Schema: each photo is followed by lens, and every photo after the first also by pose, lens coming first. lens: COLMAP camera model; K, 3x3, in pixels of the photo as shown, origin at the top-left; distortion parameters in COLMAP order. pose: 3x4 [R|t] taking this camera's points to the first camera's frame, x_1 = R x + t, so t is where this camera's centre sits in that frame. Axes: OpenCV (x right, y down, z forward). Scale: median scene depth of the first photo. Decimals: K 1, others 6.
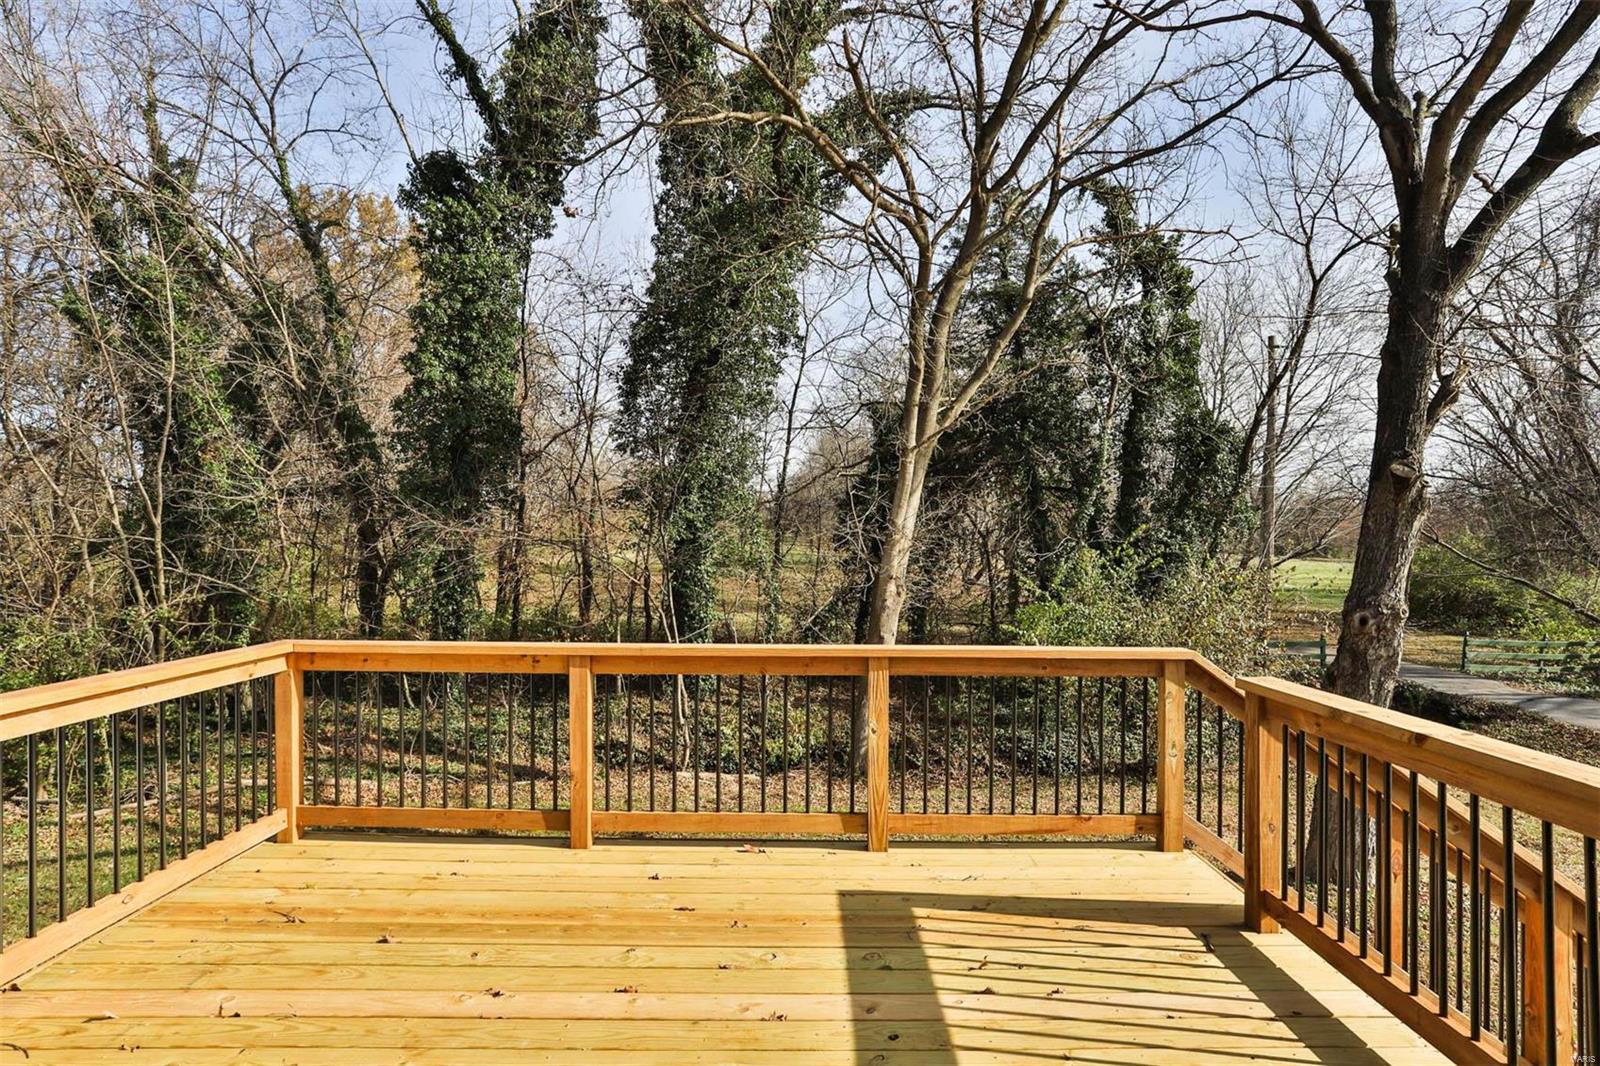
lens RADIAL K [[811.6, 0, 800.0], [0, 811.6, 533.0], [0, 0, 1]] dist [-0.056087, 0.032107]
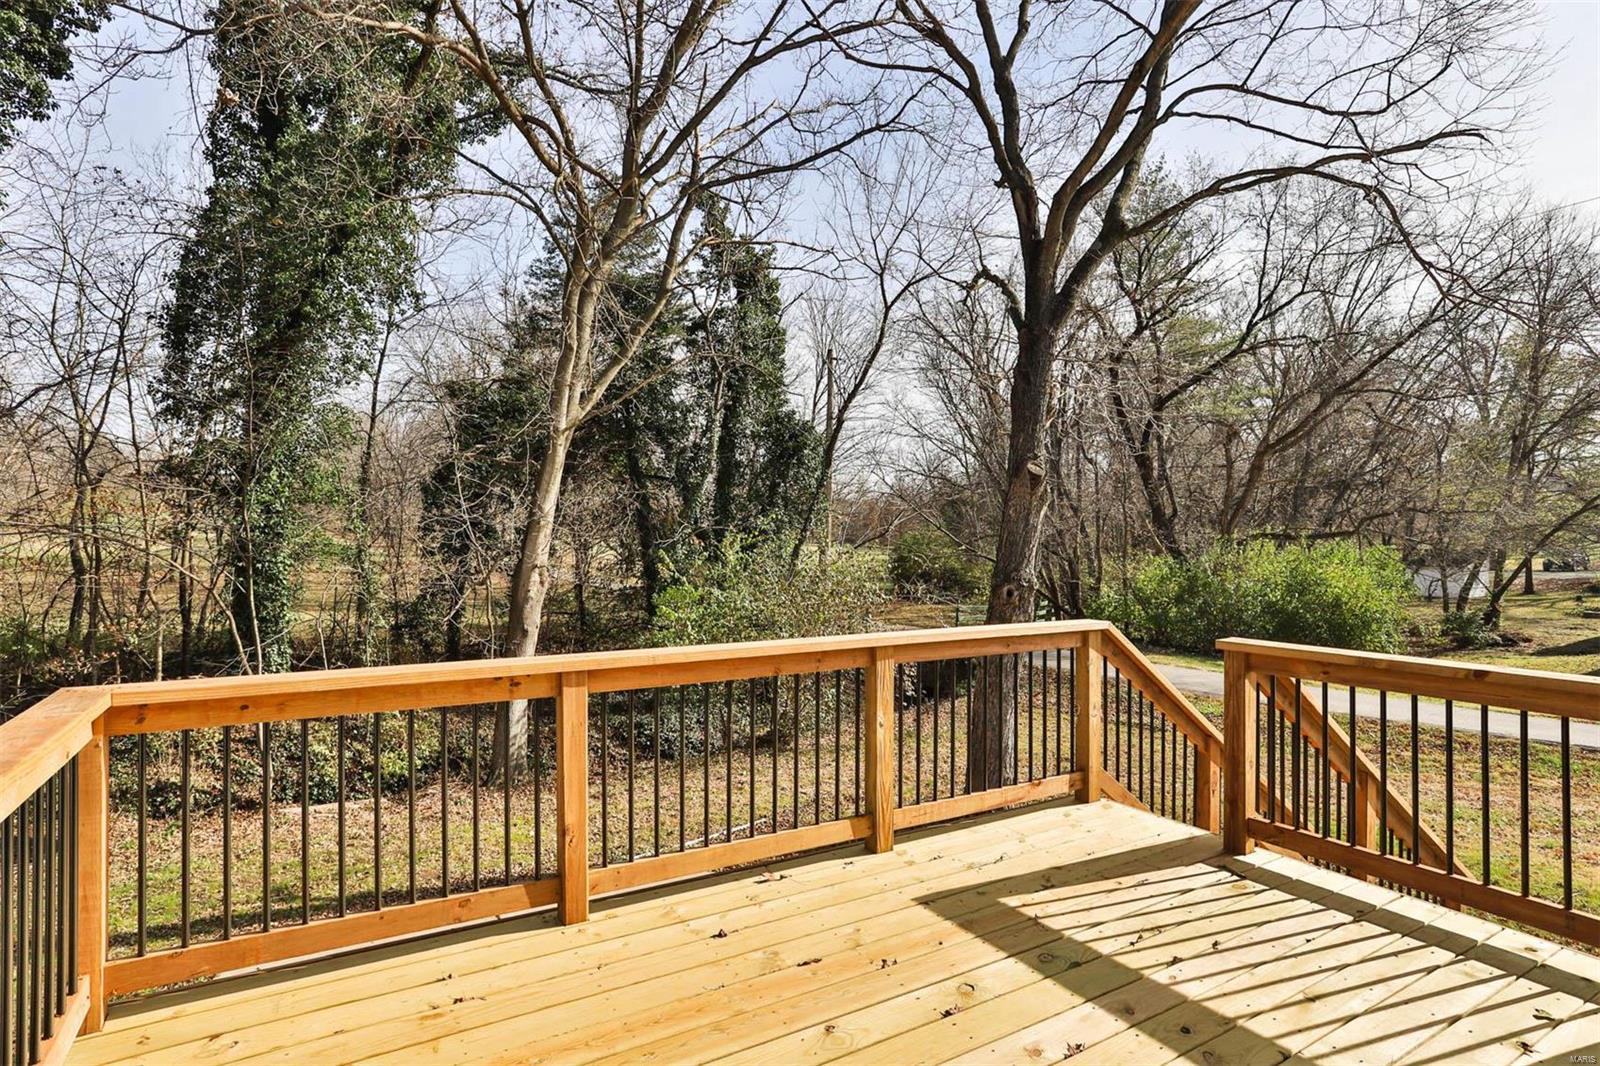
lens RADIAL K [[812.3, 0, 754.6], [0, 812.3, 518.4], [0, 0, 1]] dist [-0.053176, 0.030799]
pose [[0.878282, 0.004807, 0.478119, -0.117361], [-0.003348, 0.999987, -0.003905, 0.001865], [-0.478131, 0.001829, 0.878286, 0.057071]]
